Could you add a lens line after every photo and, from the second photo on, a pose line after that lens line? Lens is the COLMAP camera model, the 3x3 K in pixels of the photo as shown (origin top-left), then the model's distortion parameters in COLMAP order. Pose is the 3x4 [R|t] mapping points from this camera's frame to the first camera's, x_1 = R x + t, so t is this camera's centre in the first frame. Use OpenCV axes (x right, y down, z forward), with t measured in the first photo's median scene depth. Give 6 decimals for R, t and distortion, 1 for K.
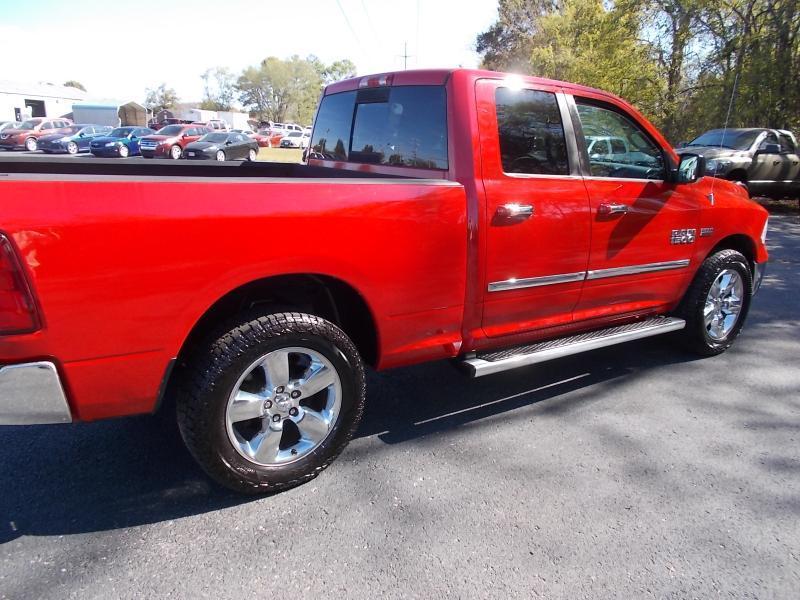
lens RADIAL K [[610.2, 0, 400.0], [0, 610.2, 300.0], [0, 0, 1]] dist [0.002037, -0.004724]
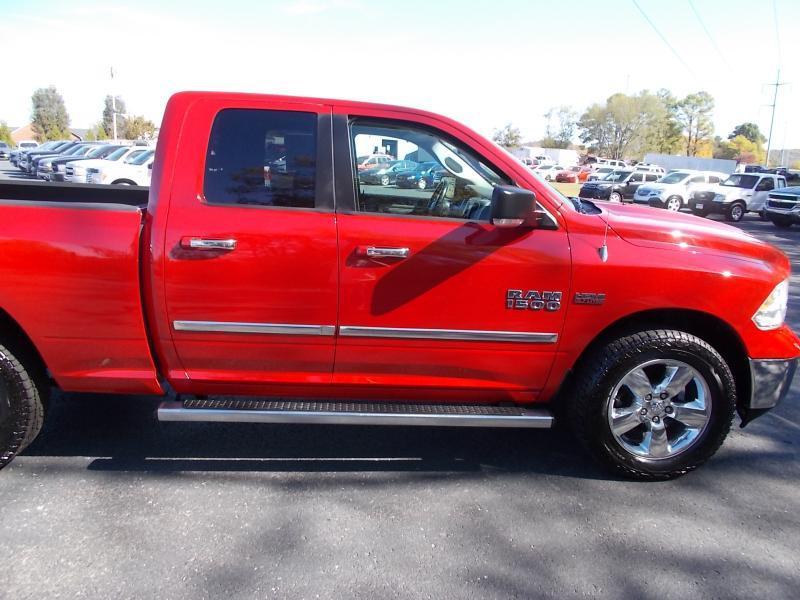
lens RADIAL K [[610.2, 0, 400.0], [0, 610.2, 300.0], [0, 0, 1]] dist [0.002037, -0.004724]
pose [[0.861034, 0.113269, -0.495773, 0.079218], [-0.140959, 0.989839, -0.018663, -0.007857], [0.488622, 0.085953, 0.868251, 0.033406]]
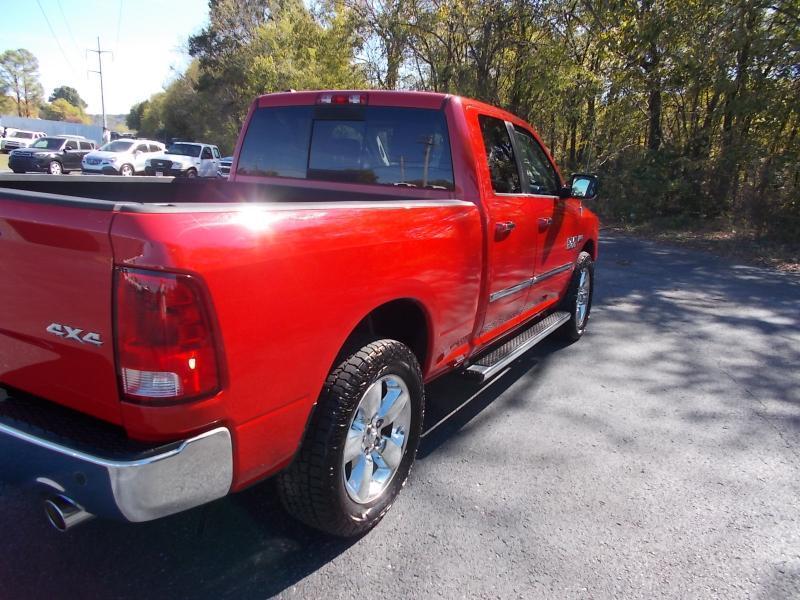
lens RADIAL K [[610.2, 0, 400.0], [0, 610.2, 300.0], [0, 0, 1]] dist [0.002037, -0.004724]
pose [[0.900130, -0.080311, 0.428155, -0.041291], [0.085319, 0.996325, 0.007516, -0.003466], [-0.427185, 0.029765, 0.903674, 0.008065]]
